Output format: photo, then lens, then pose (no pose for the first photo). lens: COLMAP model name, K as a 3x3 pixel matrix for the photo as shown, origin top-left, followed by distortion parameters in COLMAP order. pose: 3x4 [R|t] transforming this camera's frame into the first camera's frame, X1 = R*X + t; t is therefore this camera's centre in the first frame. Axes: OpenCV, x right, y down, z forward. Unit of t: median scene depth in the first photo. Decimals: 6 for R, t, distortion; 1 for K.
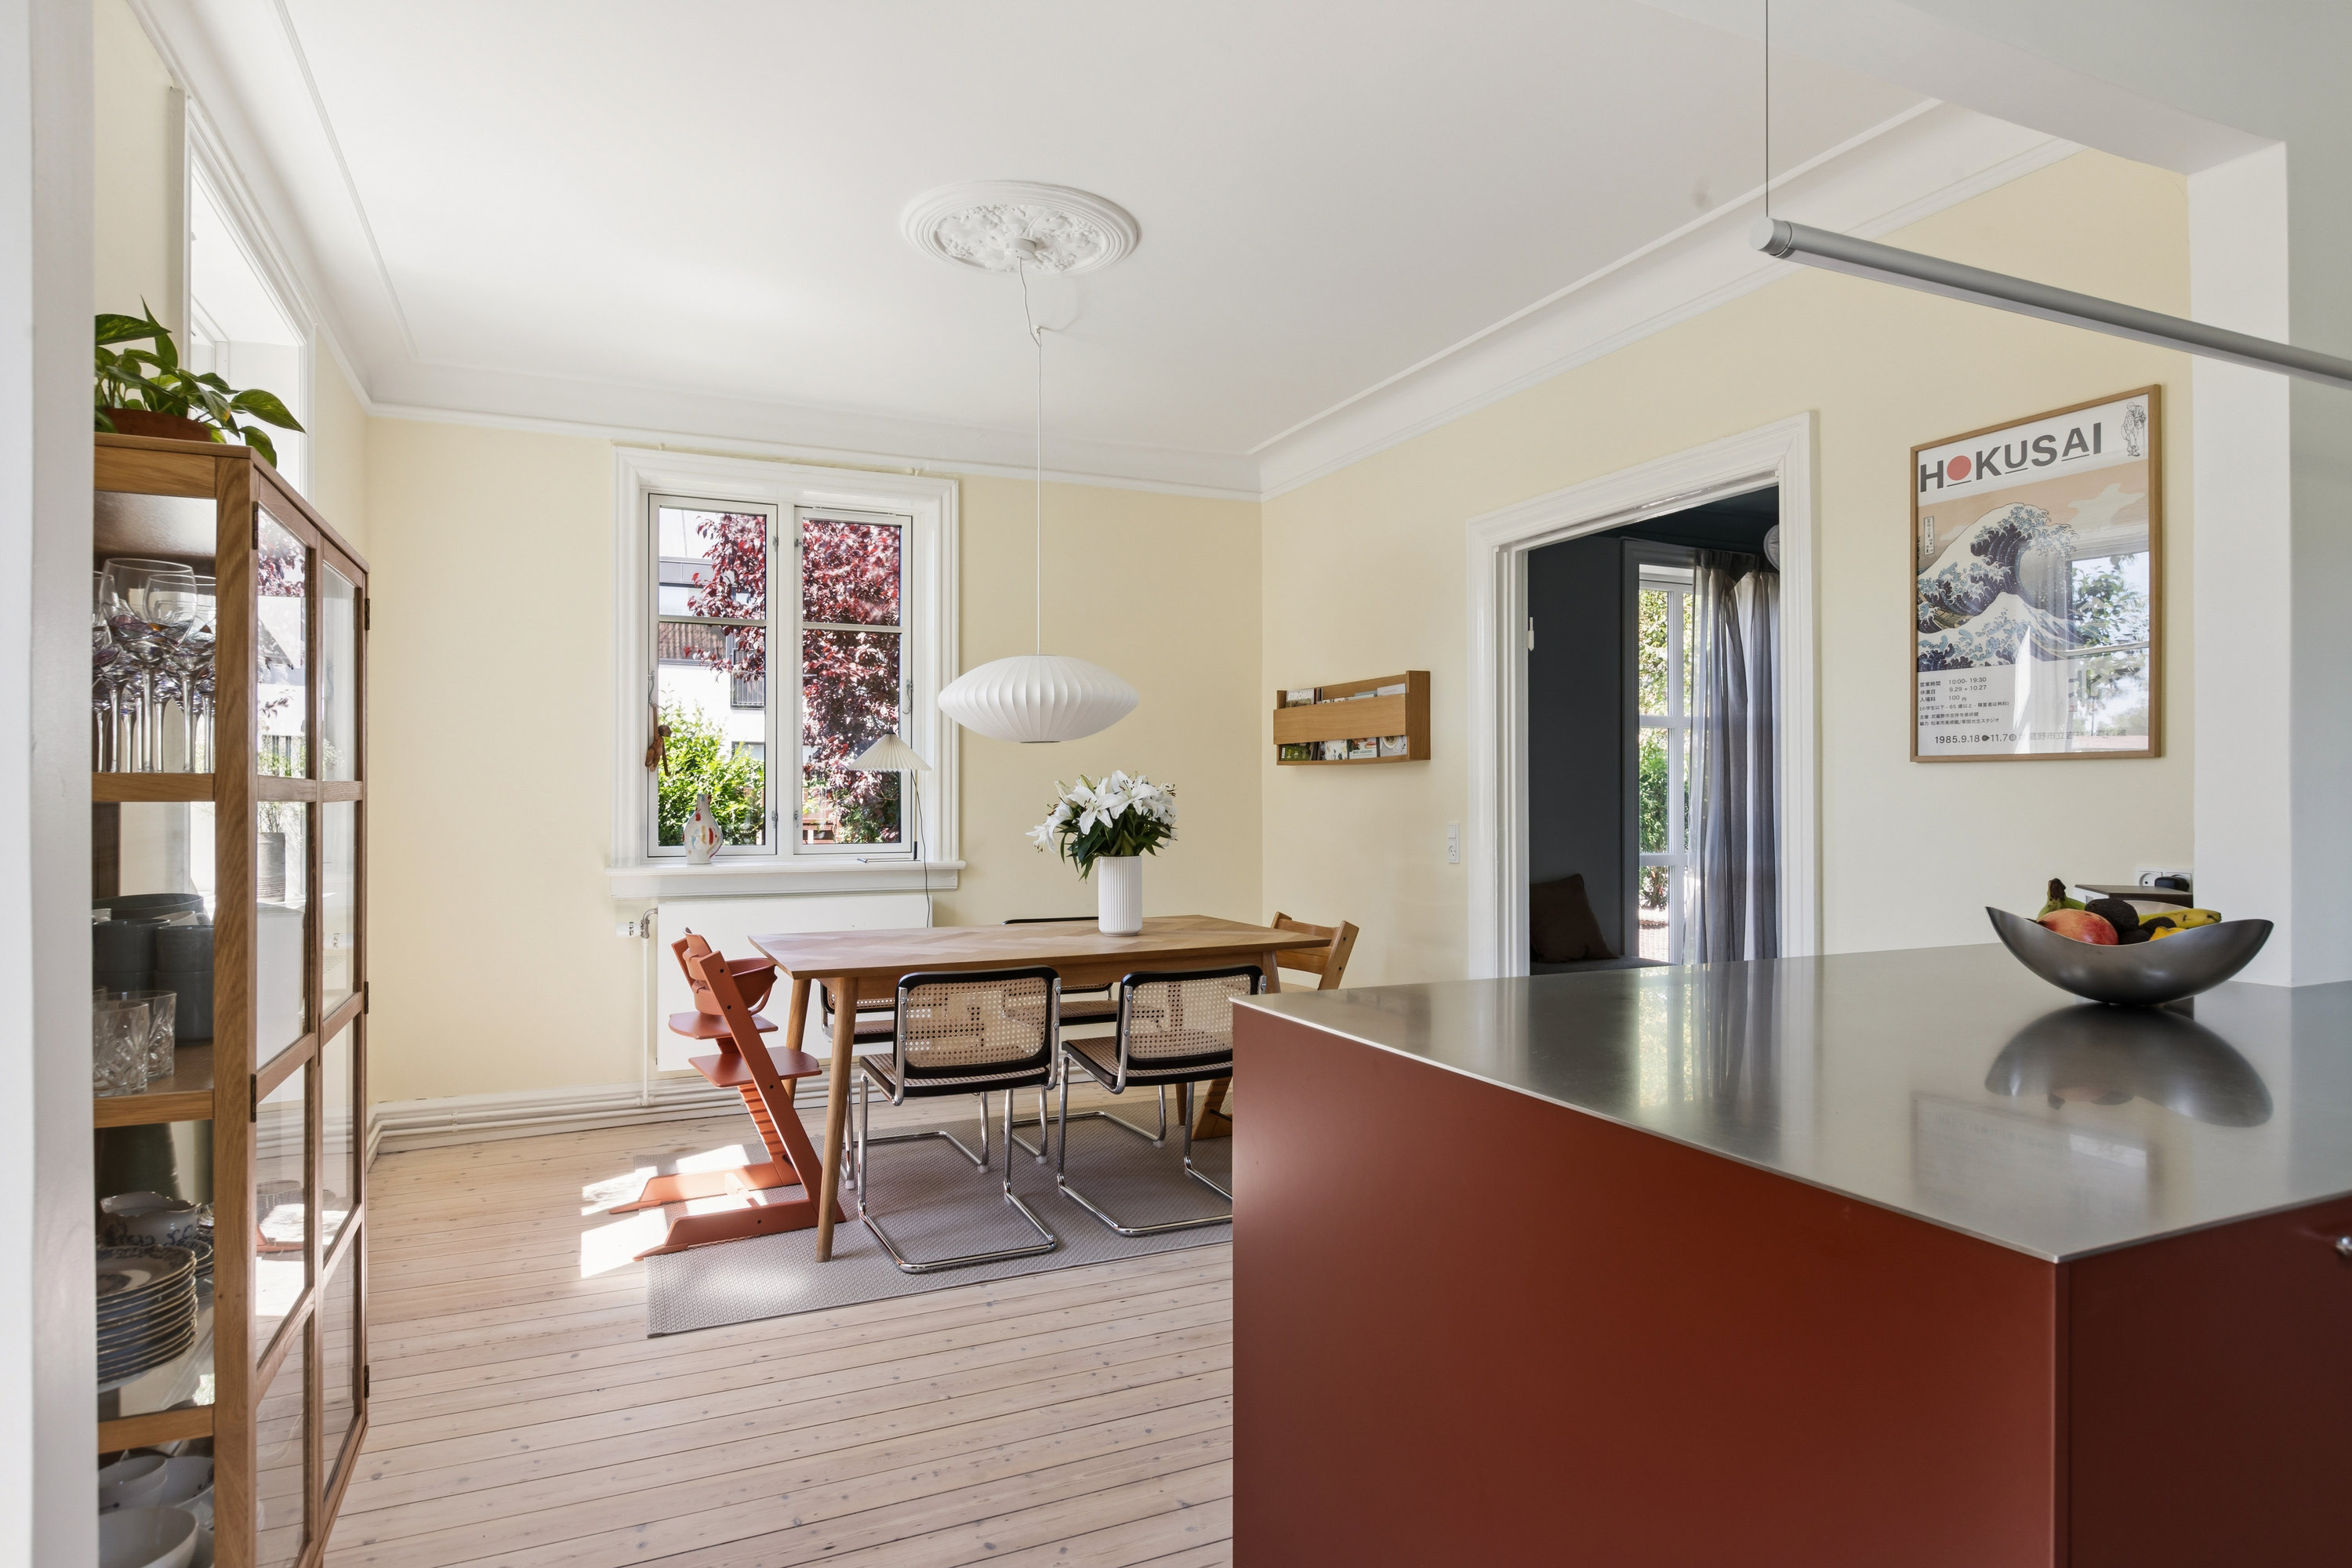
lens RADIAL K [[1359.2, 0, 1186.5], [0, 1359.2, 798.1], [0, 0, 1]] dist [0.003345, -0.000442]
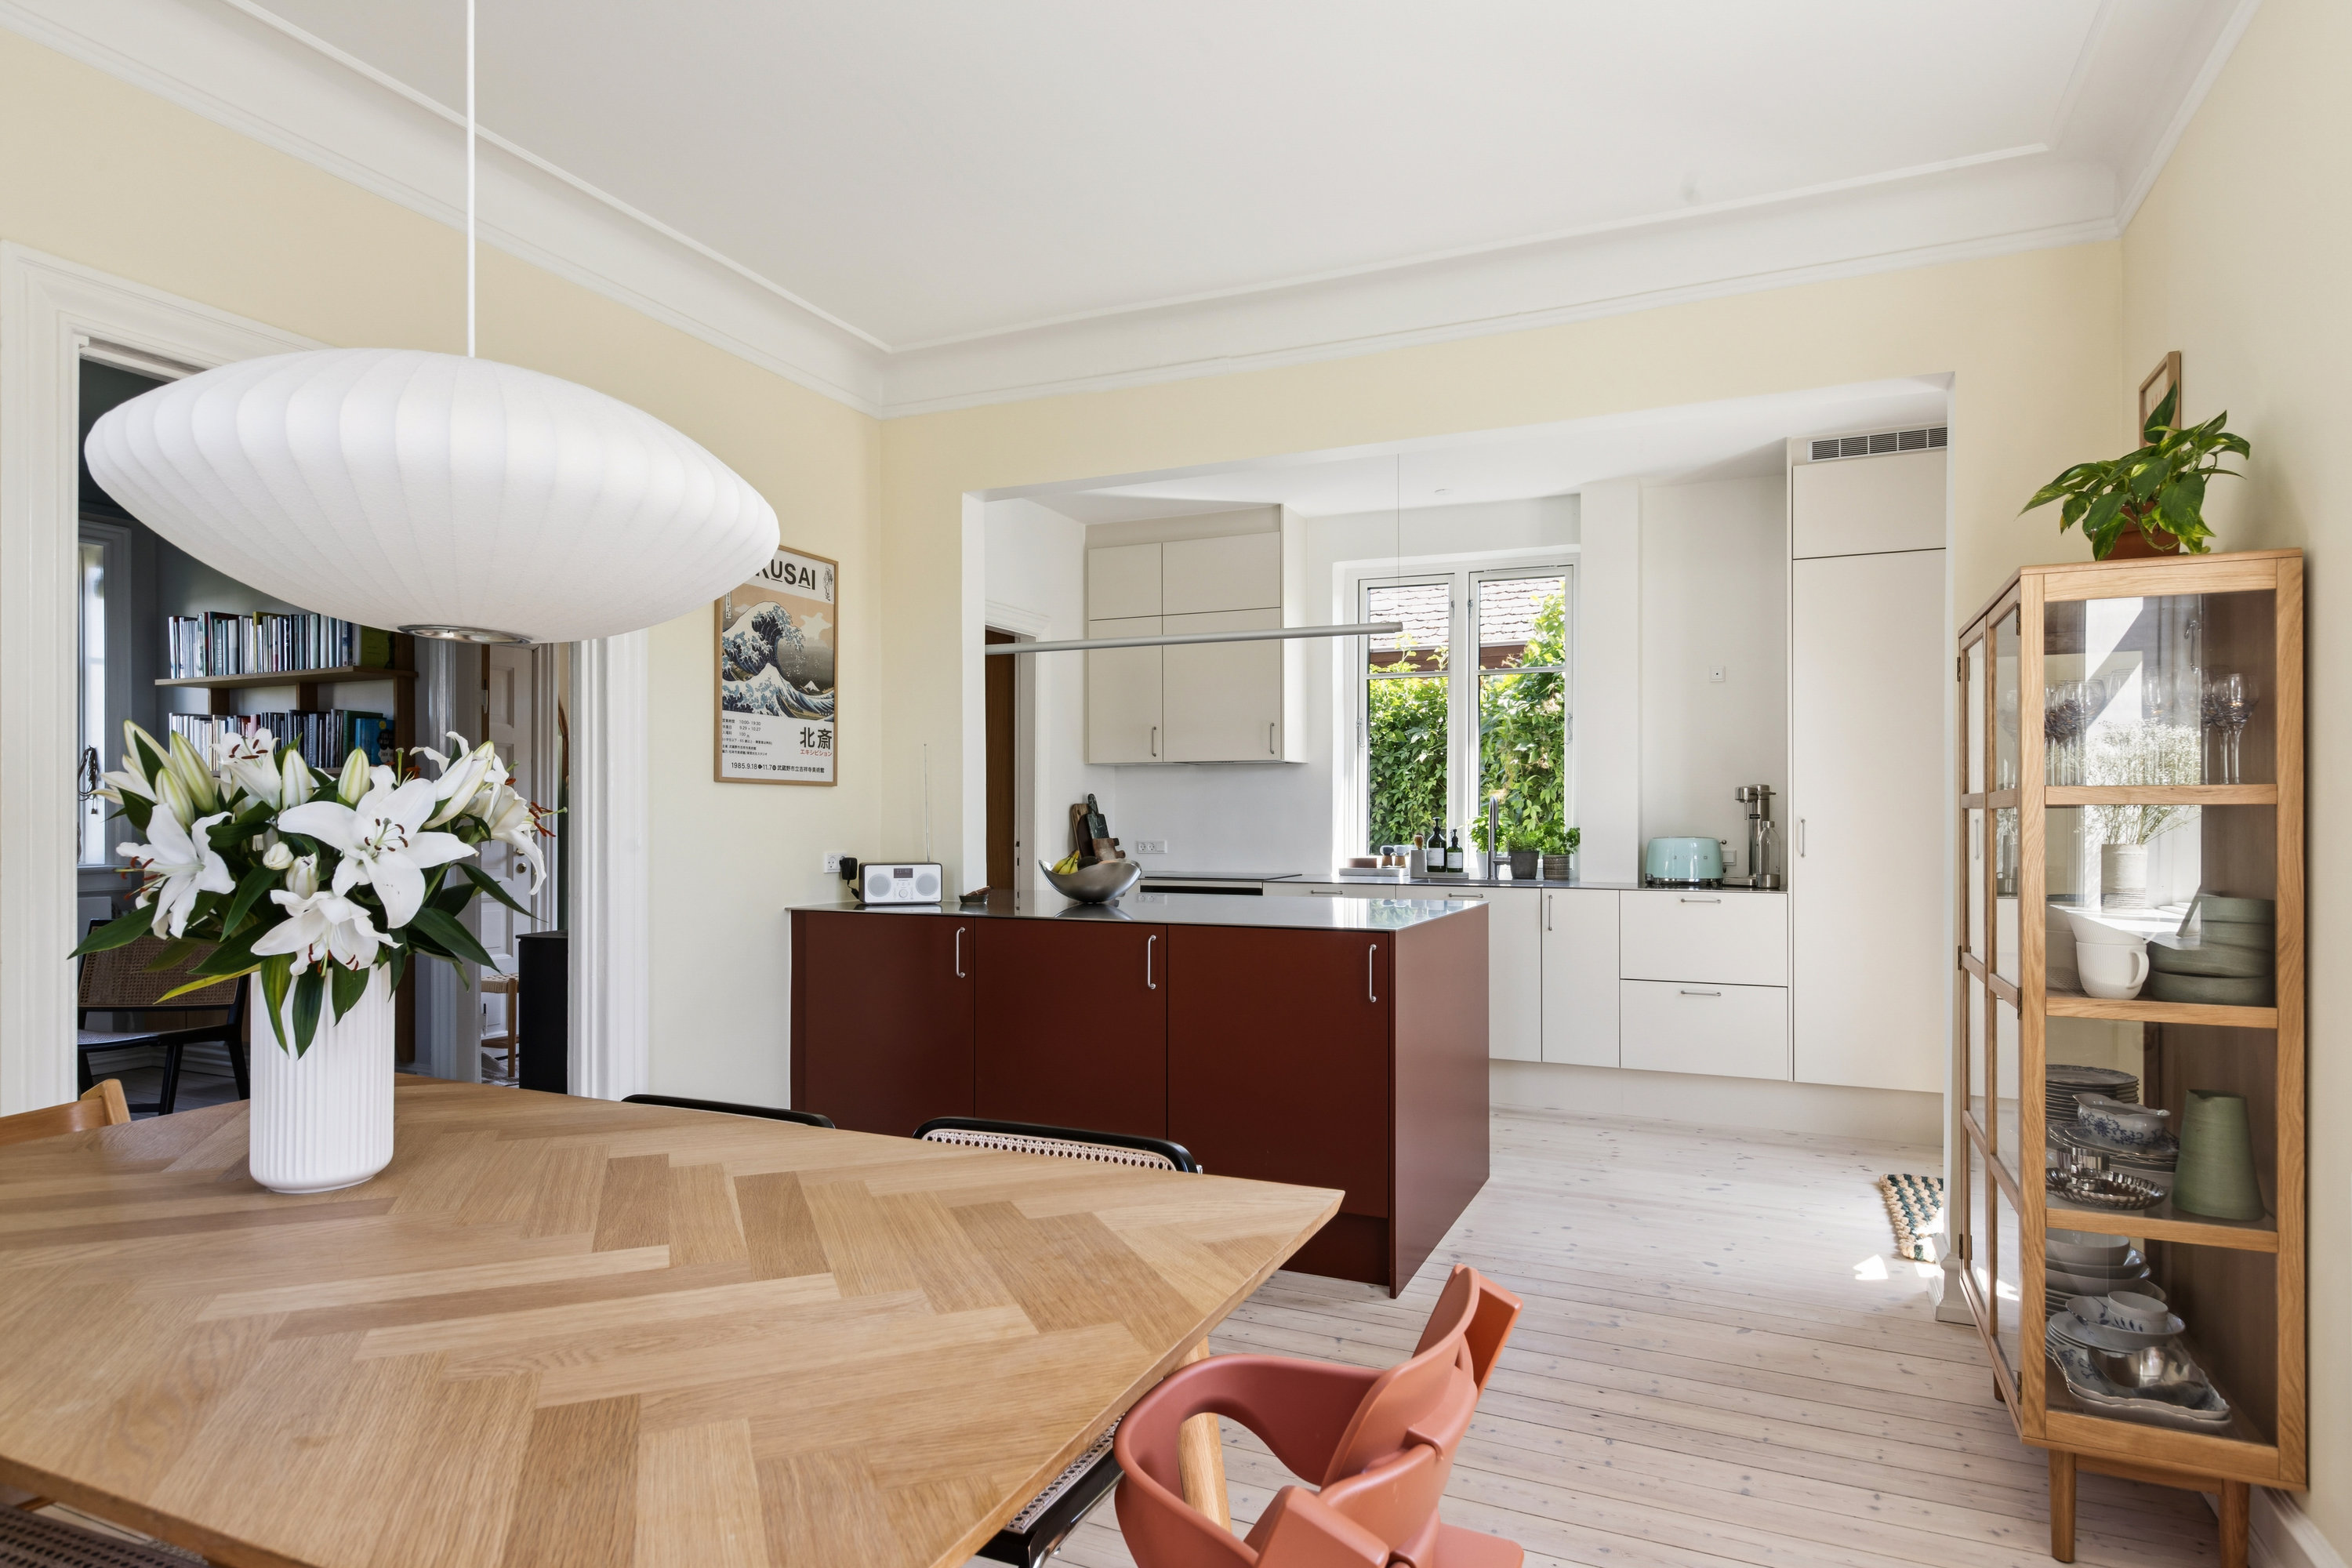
lens RADIAL K [[1261.3, 0, 1176.4], [0, 1261.3, 822.8], [0, 0, 1]] dist [0.000795, -0.000241]
pose [[-0.649667, -0.002906, 0.760213, -0.554674], [0.000675, 0.999990, 0.004400, 0.005859], [-0.760218, 0.003372, -0.649659, 1.289733]]
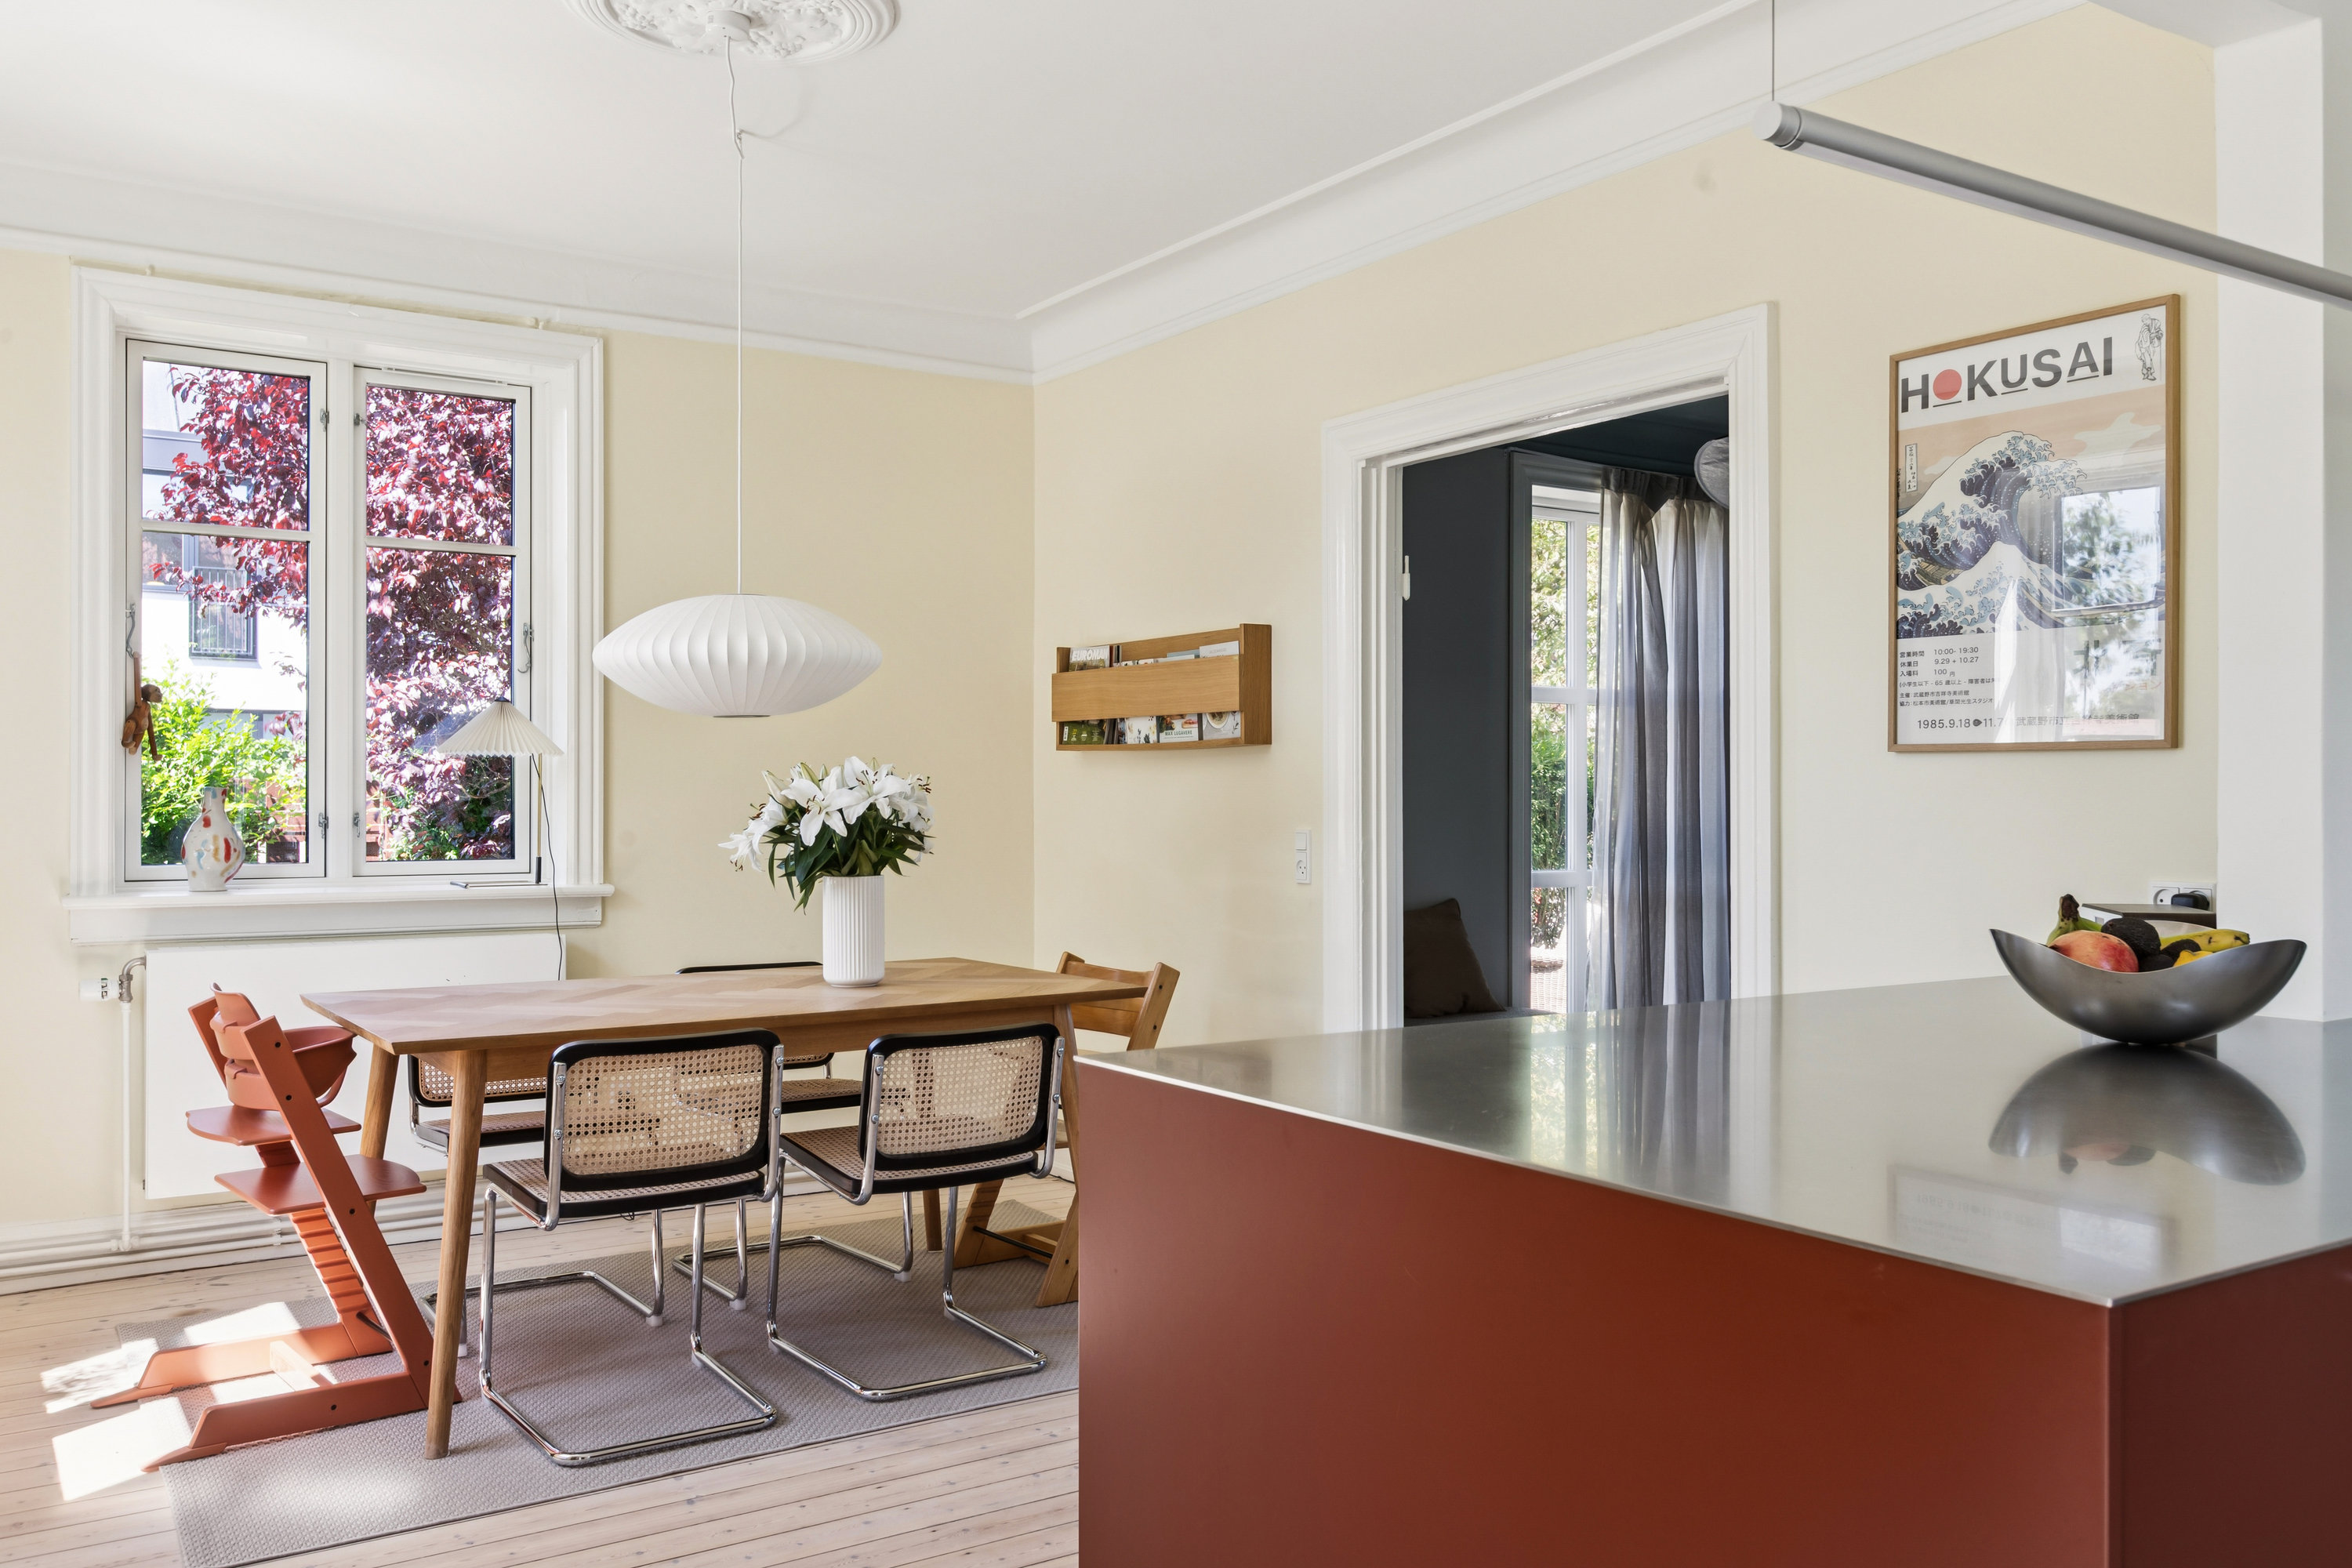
lens RADIAL K [[1937.5, 0, 1195.7], [0, 1937.5, 801.8], [0, 0, 1]] dist [0.024520, -0.020378]
pose [[0.986557, 0.001715, 0.163411, -0.047642], [-0.002187, 0.999994, 0.002714, 0.000400], [-0.163406, -0.003035, 0.986554, -0.049402]]
